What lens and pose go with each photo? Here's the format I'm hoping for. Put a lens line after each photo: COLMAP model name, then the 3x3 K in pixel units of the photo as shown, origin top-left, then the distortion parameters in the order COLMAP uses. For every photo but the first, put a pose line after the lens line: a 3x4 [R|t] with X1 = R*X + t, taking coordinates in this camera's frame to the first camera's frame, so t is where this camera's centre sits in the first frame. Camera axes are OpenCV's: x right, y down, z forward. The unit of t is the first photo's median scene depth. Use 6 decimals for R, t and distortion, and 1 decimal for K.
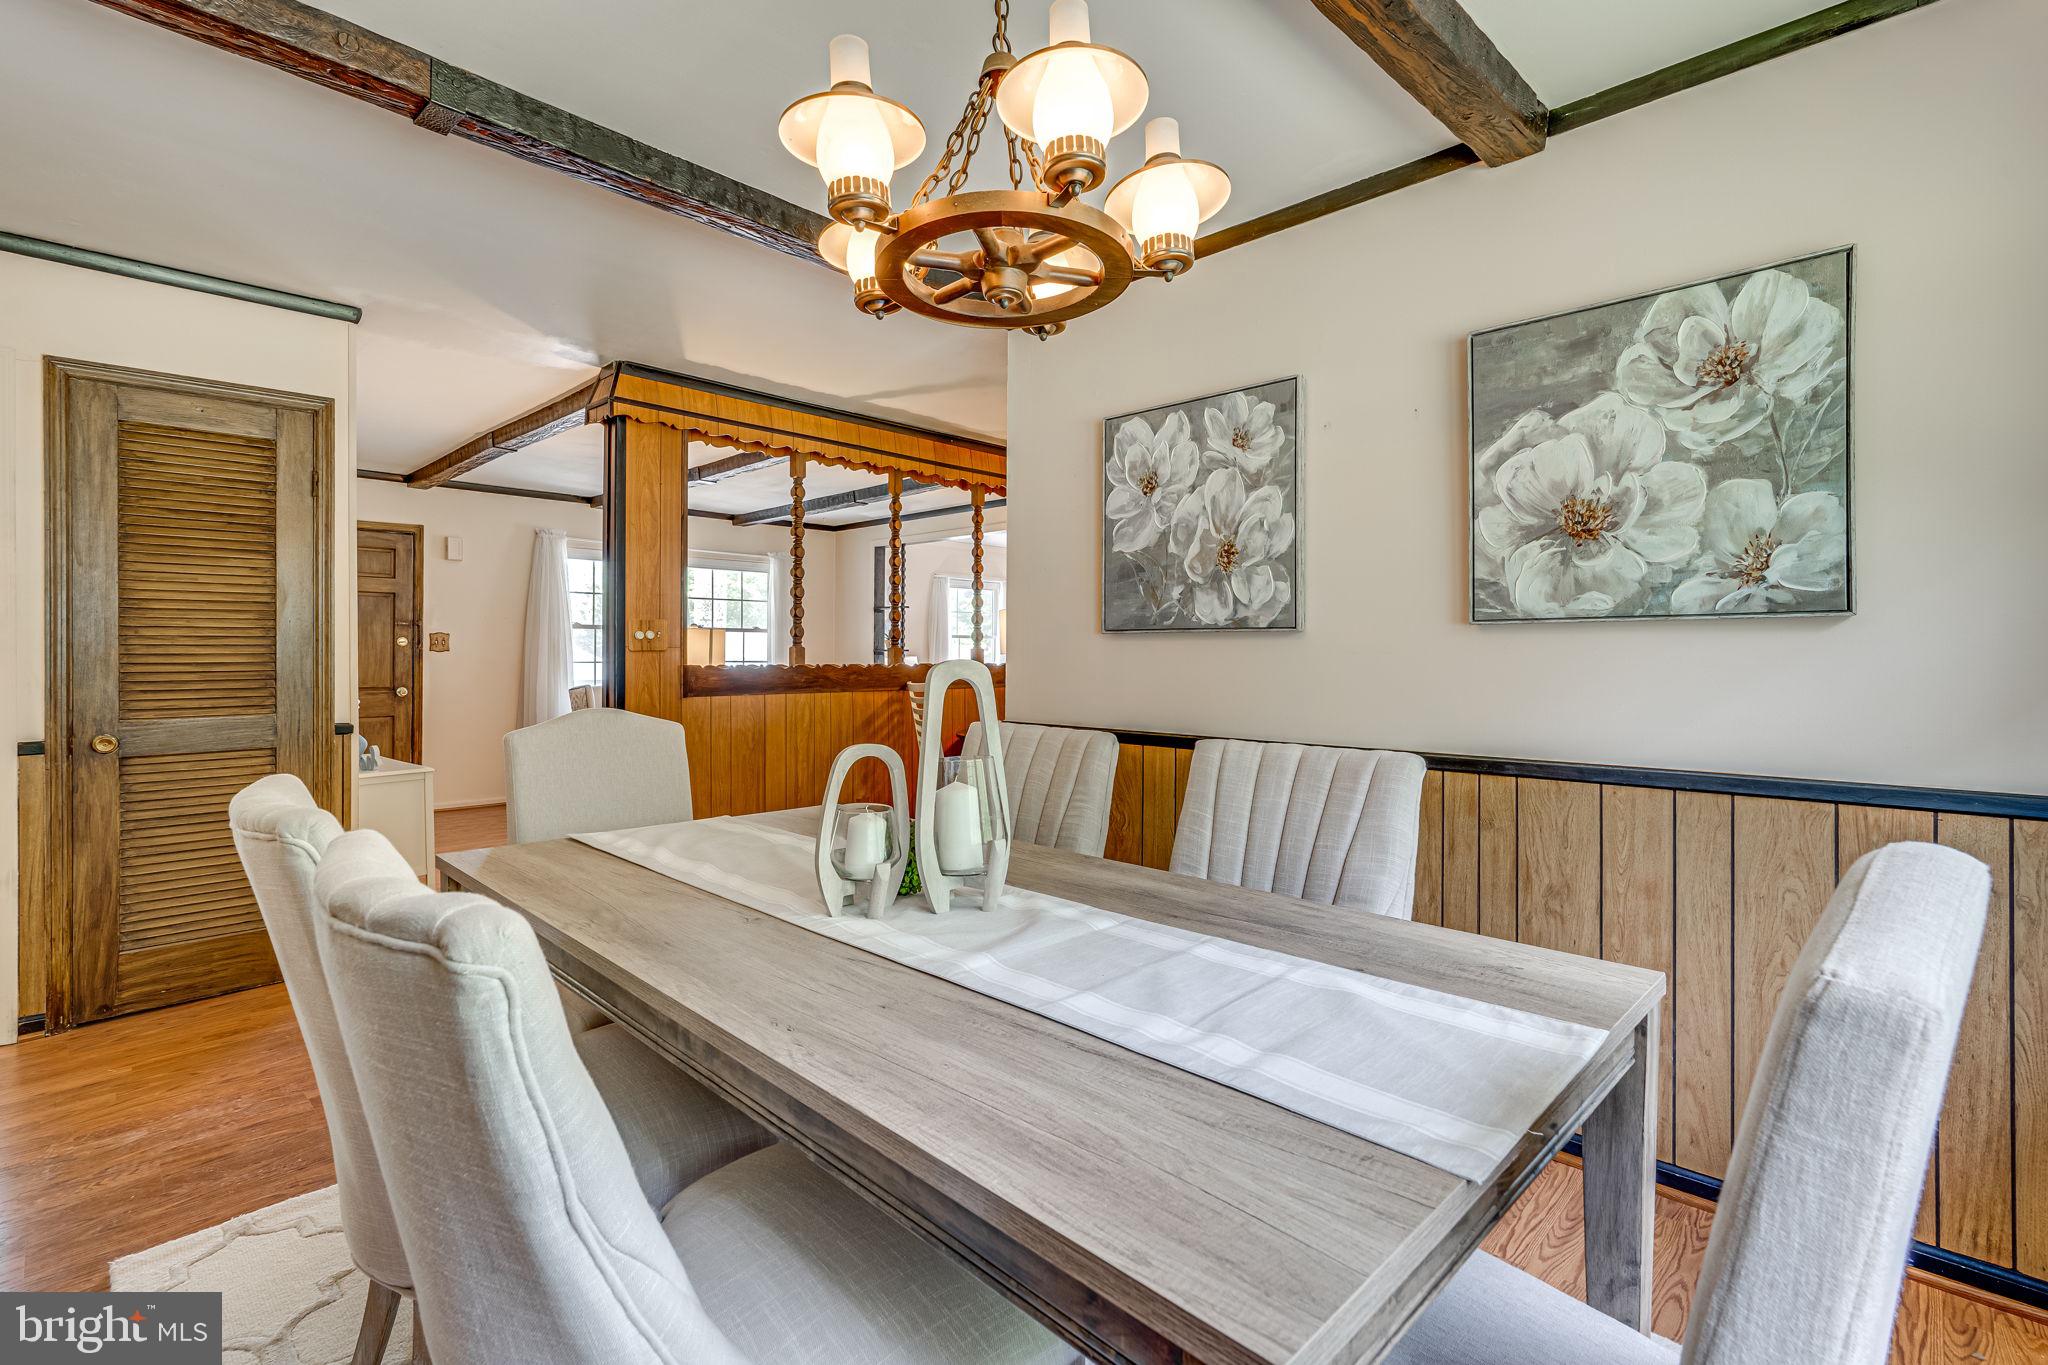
lens RADIAL K [[943.1, 0, 1028.2], [0, 943.1, 663.2], [0, 0, 1]] dist [-0.003637, 0.004404]
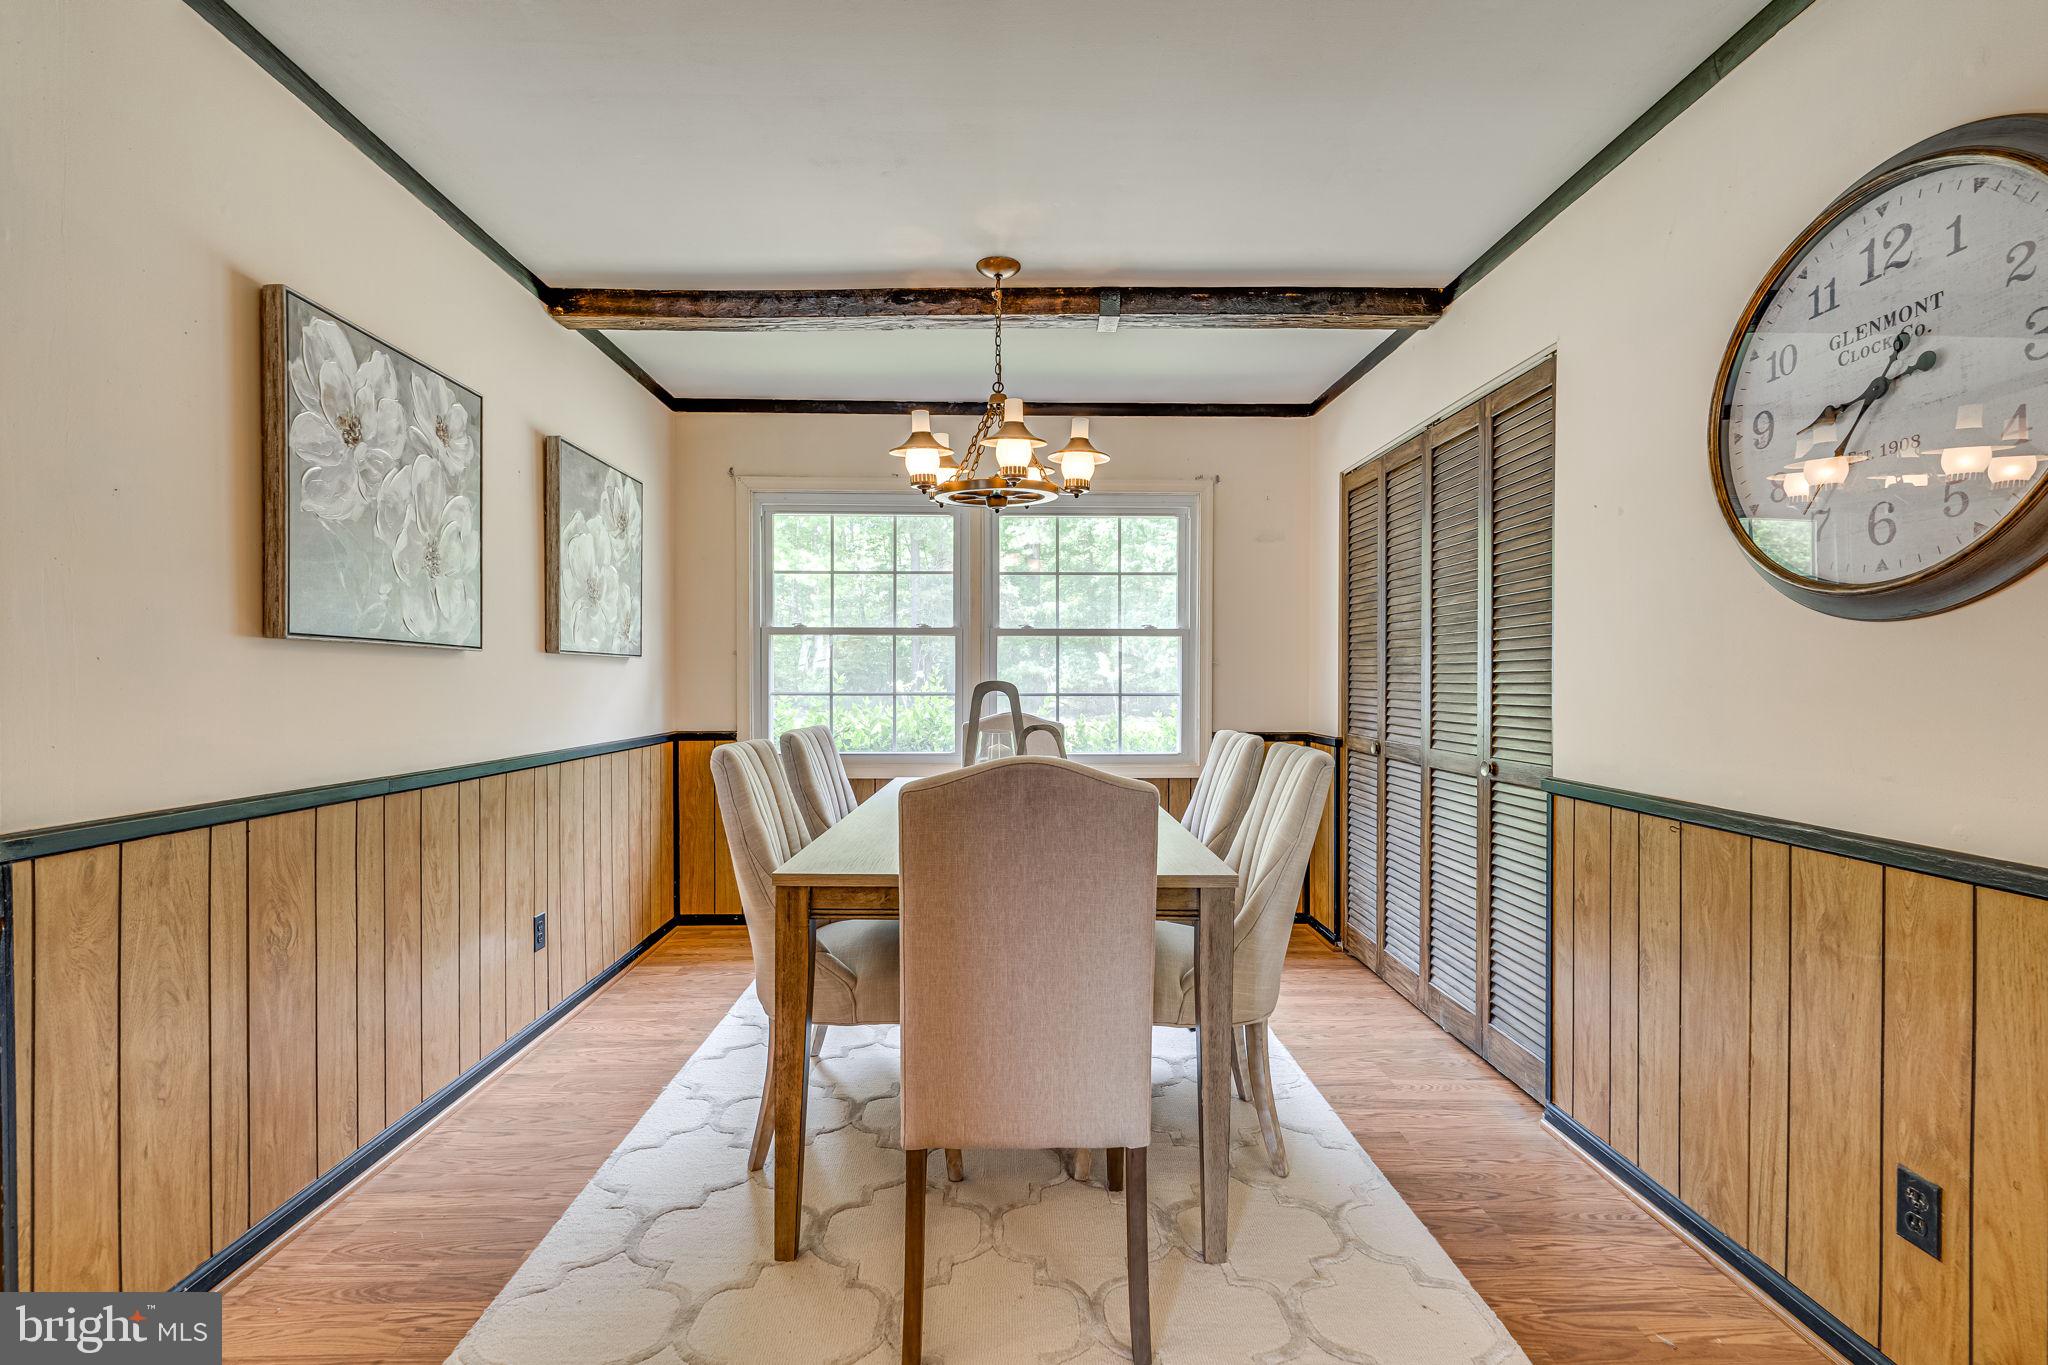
lens RADIAL K [[943.1, 0, 1019.0], [0, 943.1, 687.9], [0, 0, 1]] dist [-0.003637, 0.004404]
pose [[-0.710860, -0.006093, 0.703307, -0.753813], [0.002468, 0.999935, 0.011157, -0.005355], [-0.703329, 0.009667, -0.710799, 1.204542]]
